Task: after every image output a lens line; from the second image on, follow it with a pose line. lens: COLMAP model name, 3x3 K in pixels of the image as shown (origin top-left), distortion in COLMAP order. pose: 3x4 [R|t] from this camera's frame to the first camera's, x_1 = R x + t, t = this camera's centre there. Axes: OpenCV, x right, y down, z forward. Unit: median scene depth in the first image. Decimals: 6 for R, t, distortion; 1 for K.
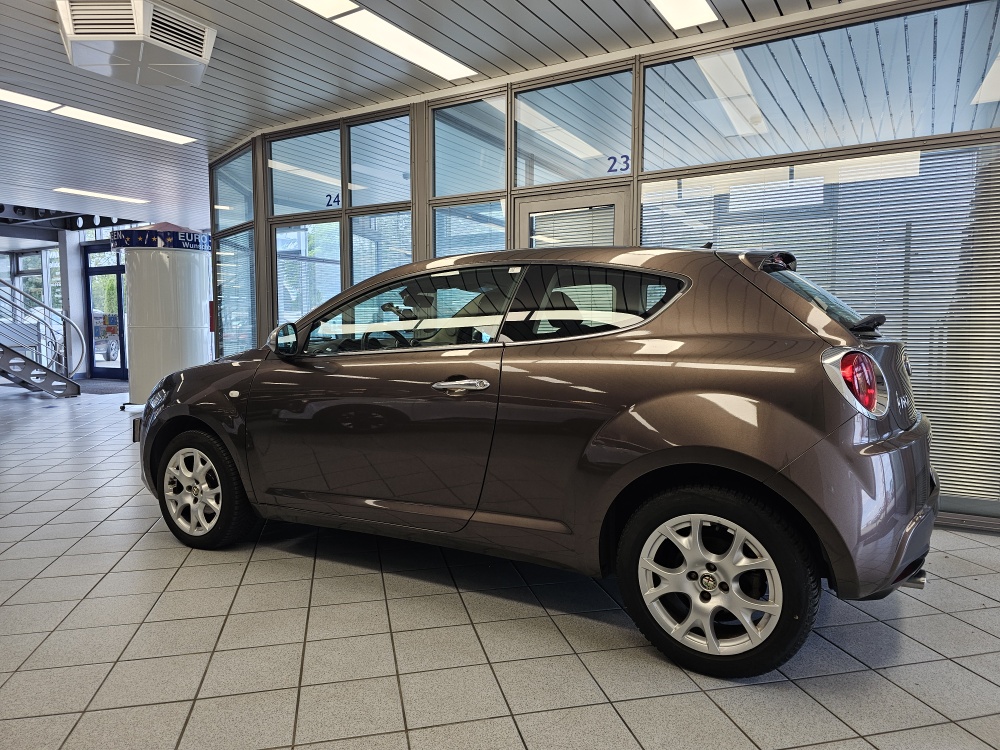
lens RADIAL K [[683.1, 0, 504.7], [0, 683.1, 372.9], [0, 0, 1]] dist [0.053753, -0.040603]
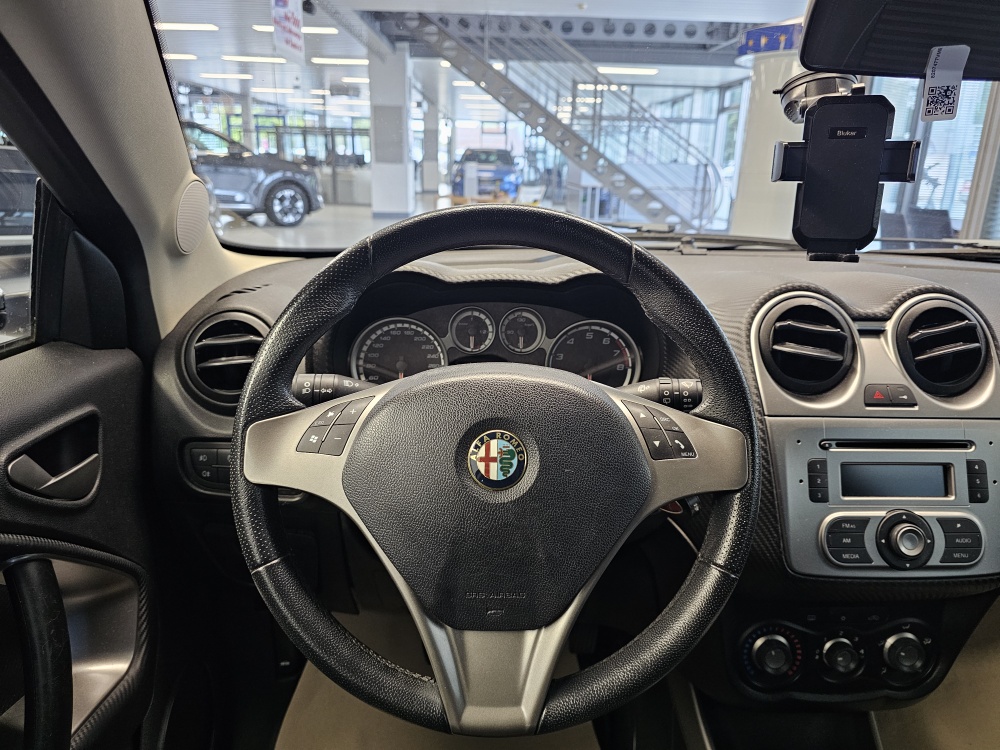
lens RADIAL K [[681.7, 0, 504.5], [0, 681.7, 370.3], [0, 0, 1]] dist [0.035144, -0.047020]
pose [[0.533858, 0.266825, -0.802372, -0.030858], [-0.089182, 0.961382, 0.260366, -0.041620], [0.840858, -0.067441, 0.537037, 0.517986]]
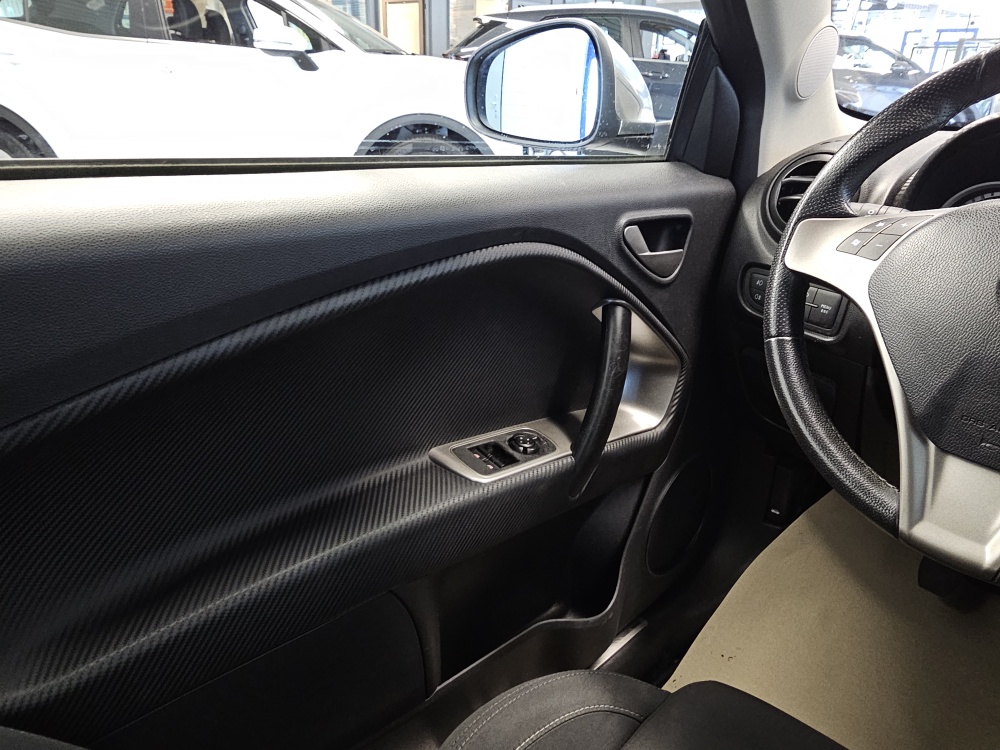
lens RADIAL K [[681.4, 0, 499.6], [0, 681.4, 366.1], [0, 0, 1]] dist [0.001272, -0.001462]
pose [[-0.288538, 0.384827, -0.876729, -0.011984], [-0.087090, 0.901330, 0.424288, -0.029813], [0.953499, 0.198778, -0.226553, 0.521438]]
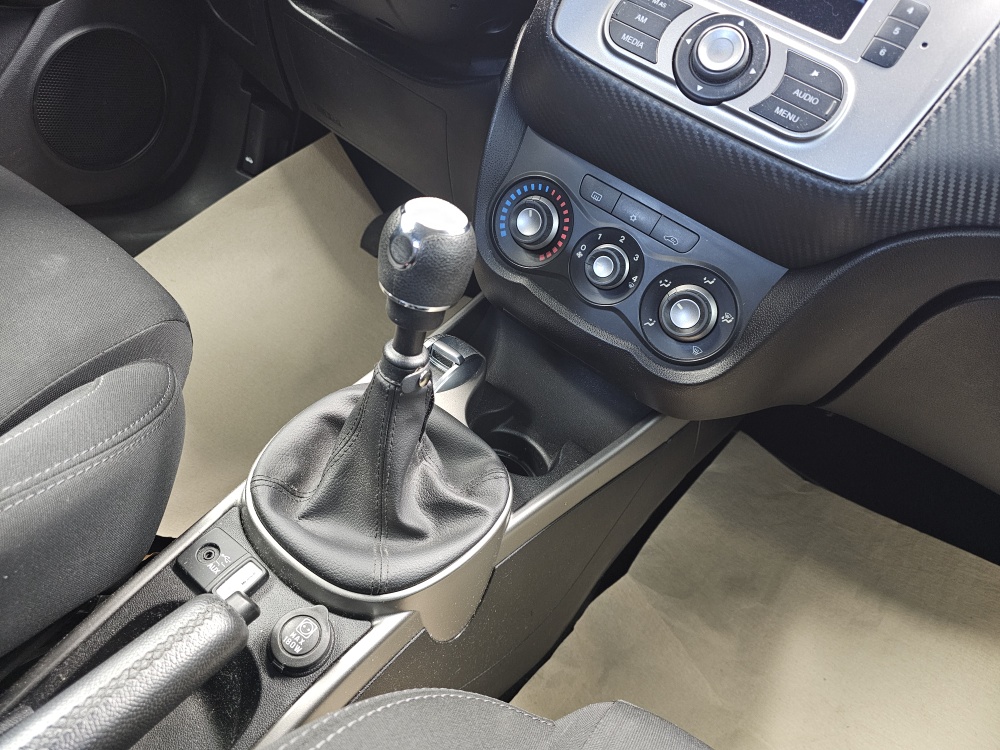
lens RADIAL K [[690.3, 0, 500.9], [0, 690.3, 376.3], [0, 0, 1]] dist [0.014104, -0.001587]
pose [[-0.032426, 0.524574, -0.850747, -0.002113], [-0.434350, 0.759219, 0.484693, 0.001904], [0.900160, 0.385238, 0.203231, 0.596405]]
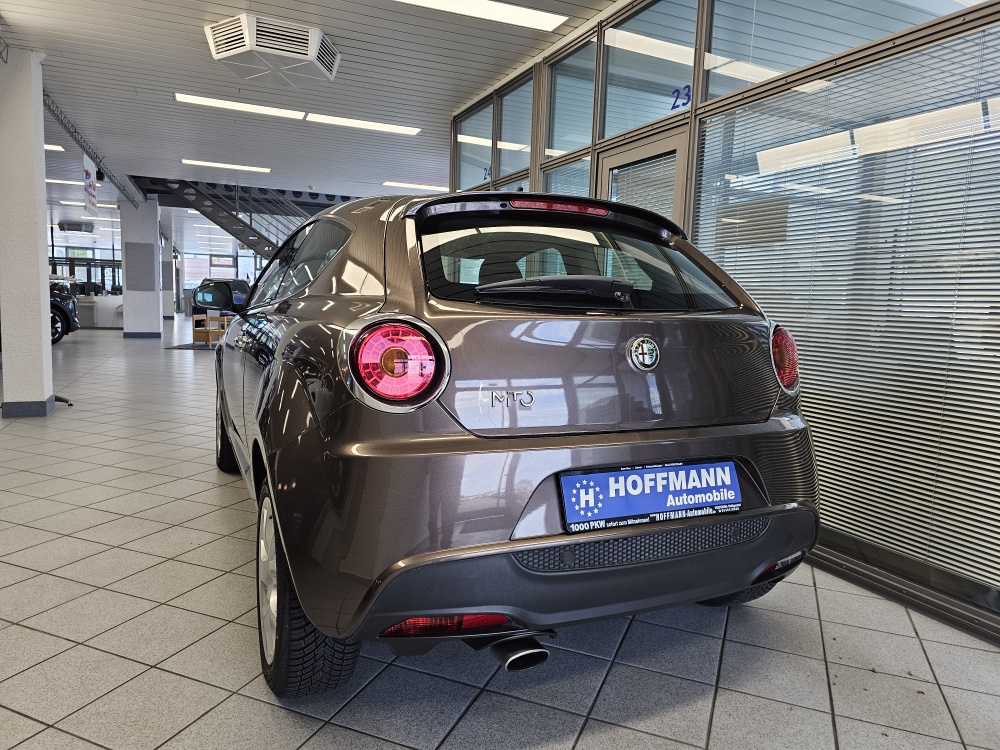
lens RADIAL K [[690.3, 0, 500.9], [0, 690.3, 376.3], [0, 0, 1]] dist [0.014104, -0.001587]
pose [[0.812191, 0.094485, -0.575689, 0.361362], [-0.078211, 0.995524, 0.053048, -0.005959], [0.578125, 0.001940, 0.815946, 0.164060]]
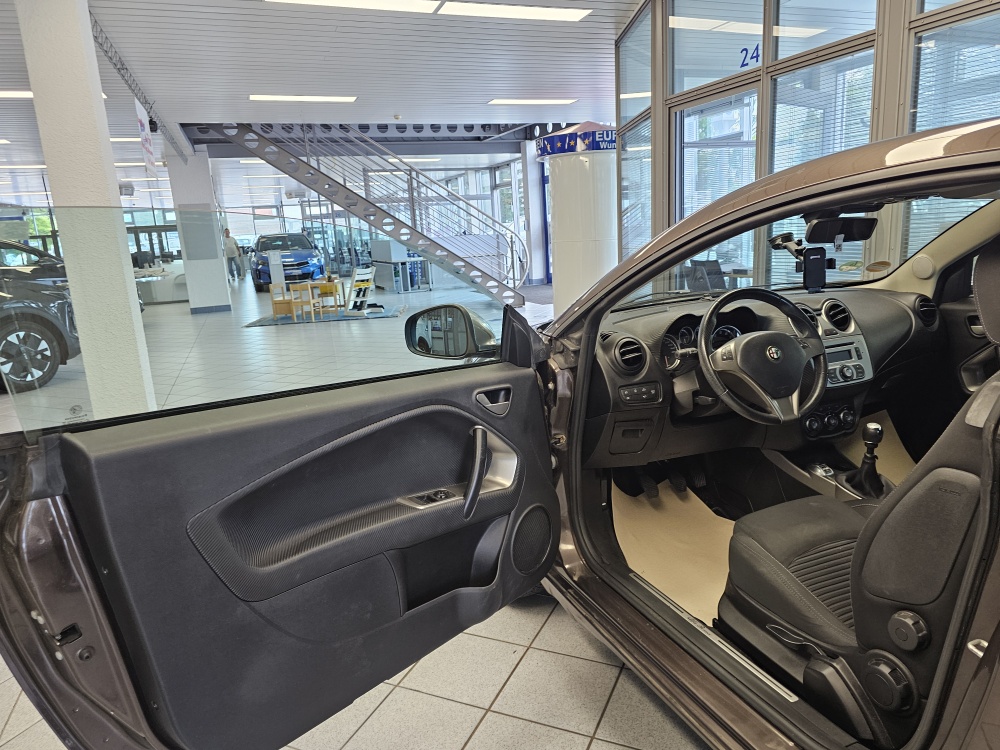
lens RADIAL K [[683.1, 0, 504.7], [0, 683.1, 372.9], [0, 0, 1]] dist [0.053753, -0.040603]
pose [[0.792252, 0.087376, -0.603906, -0.003324], [0.011308, 0.987422, 0.157700, -0.051122], [0.610090, -0.131767, 0.781299, 0.265215]]
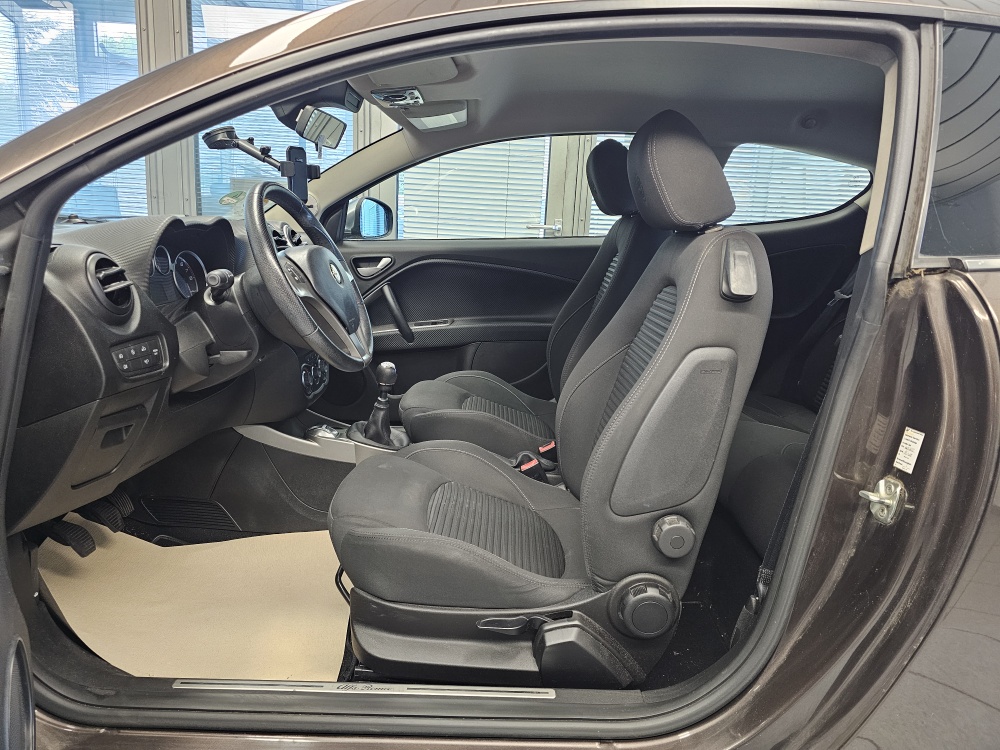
lens RADIAL K [[672.1, 0, 484.3], [0, 672.1, 371.2], [0, 0, 1]] dist [0.054633, -0.045038]
pose [[0.871065, -0.061758, 0.487269, -0.148116], [-0.010452, 0.989508, 0.144099, -0.013835], [-0.491056, -0.130613, 0.861281, 0.357382]]
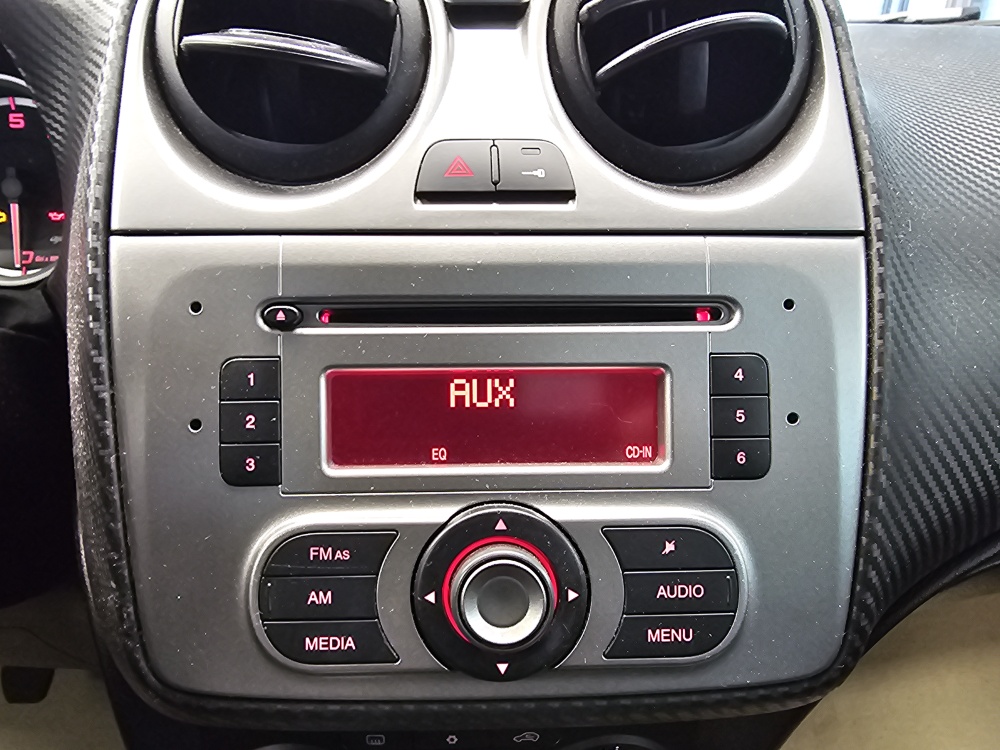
lens RADIAL K [[691.0, 0, 453.1], [0, 691.0, 386.3], [0, 0, 1]] dist [-0.002224, -0.002669]
pose [[0.518645, 0.348375, -0.780796, -0.051104], [-0.064911, 0.926631, 0.370326, -0.019374], [0.852522, -0.141385, 0.503206, 0.599096]]
